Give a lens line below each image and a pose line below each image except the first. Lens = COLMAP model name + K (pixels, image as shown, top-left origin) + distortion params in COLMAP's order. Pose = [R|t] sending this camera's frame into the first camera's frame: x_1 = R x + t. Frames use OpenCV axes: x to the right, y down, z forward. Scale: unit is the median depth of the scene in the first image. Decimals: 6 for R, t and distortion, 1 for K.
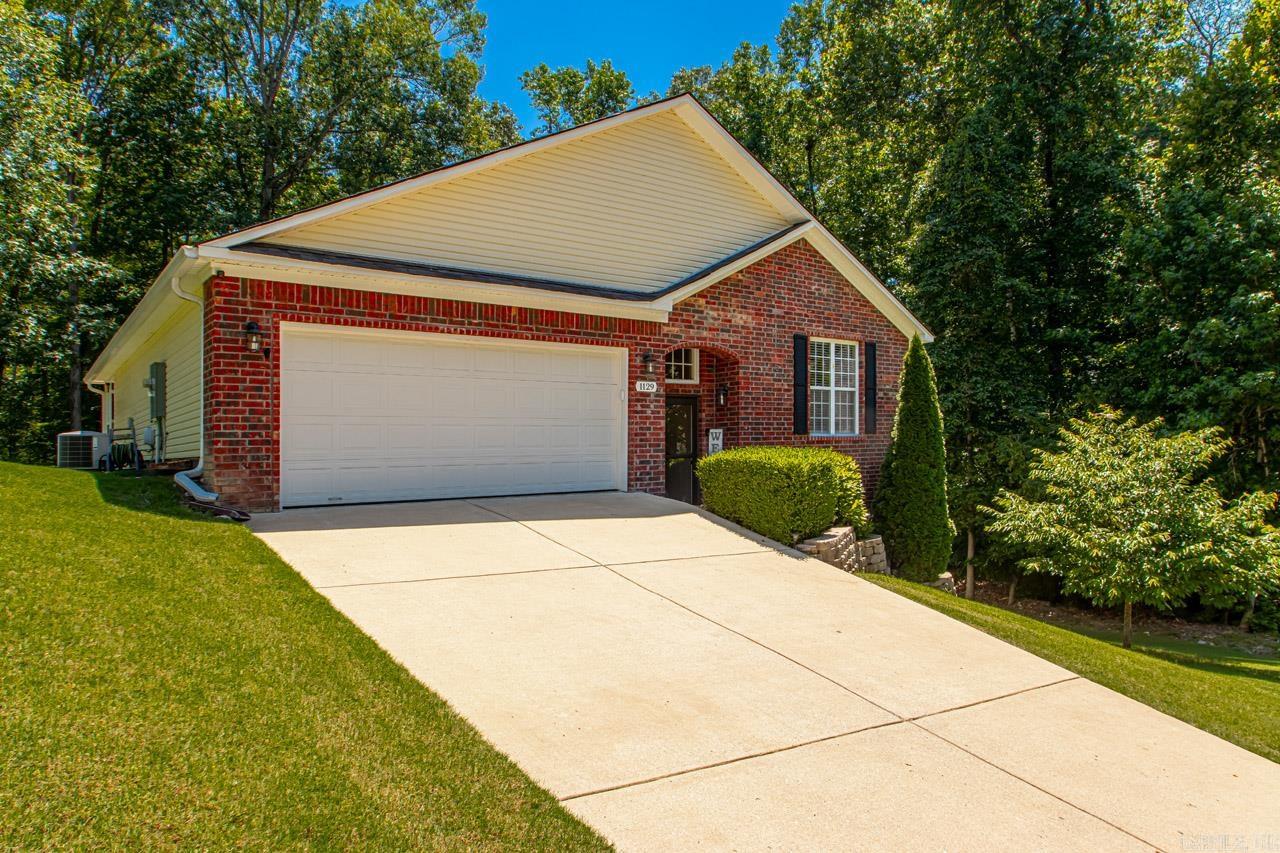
lens RADIAL K [[823.9, 0, 640.0], [0, 823.9, 426.5], [0, 0, 1]] dist [-0.002510, -0.001585]
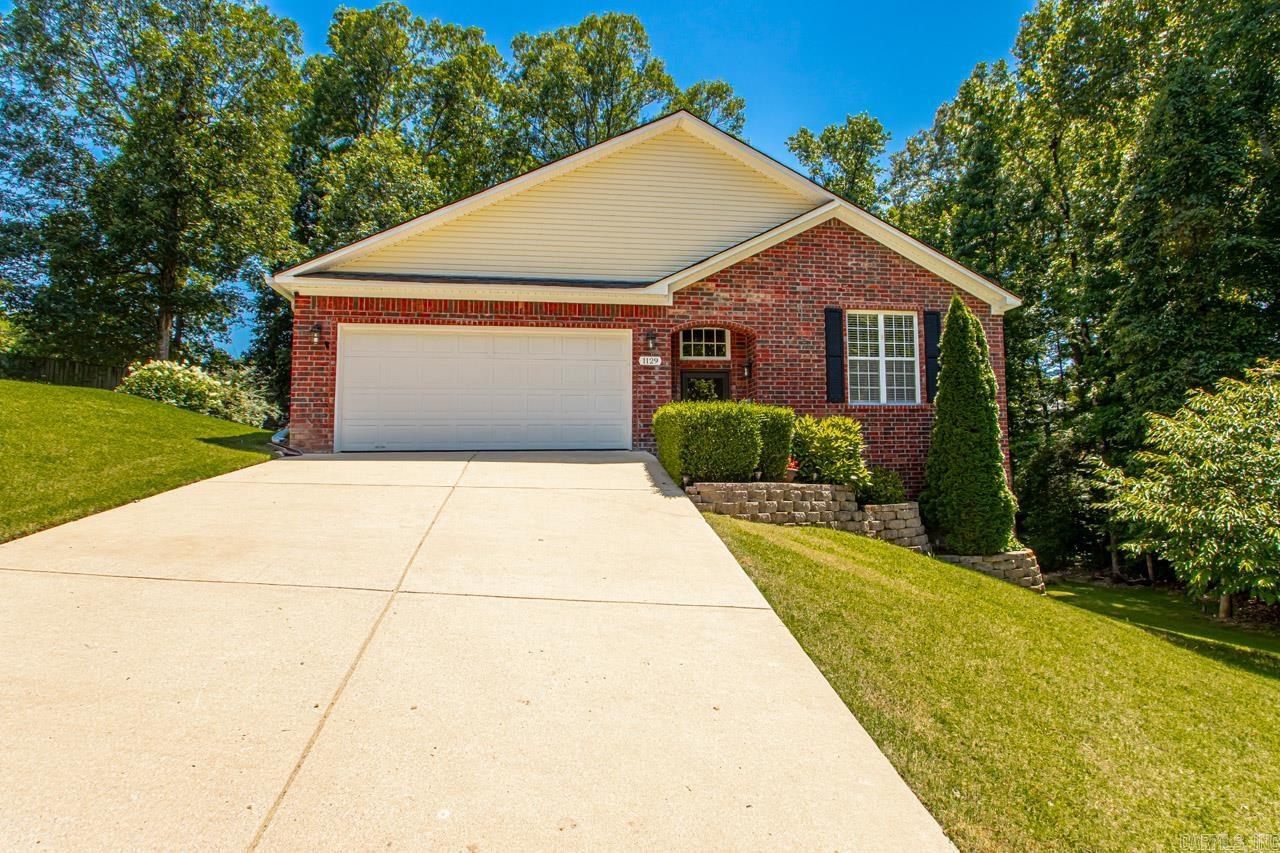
lens RADIAL K [[678.6, 0, 640.1], [0, 678.6, 398.7], [0, 0, 1]] dist [-0.003321, 0.000001]
pose [[0.880473, -0.042412, -0.472196, 0.445183], [0.011156, 0.997568, -0.068800, 0.070726], [0.473966, 0.055309, 0.878805, 0.149322]]
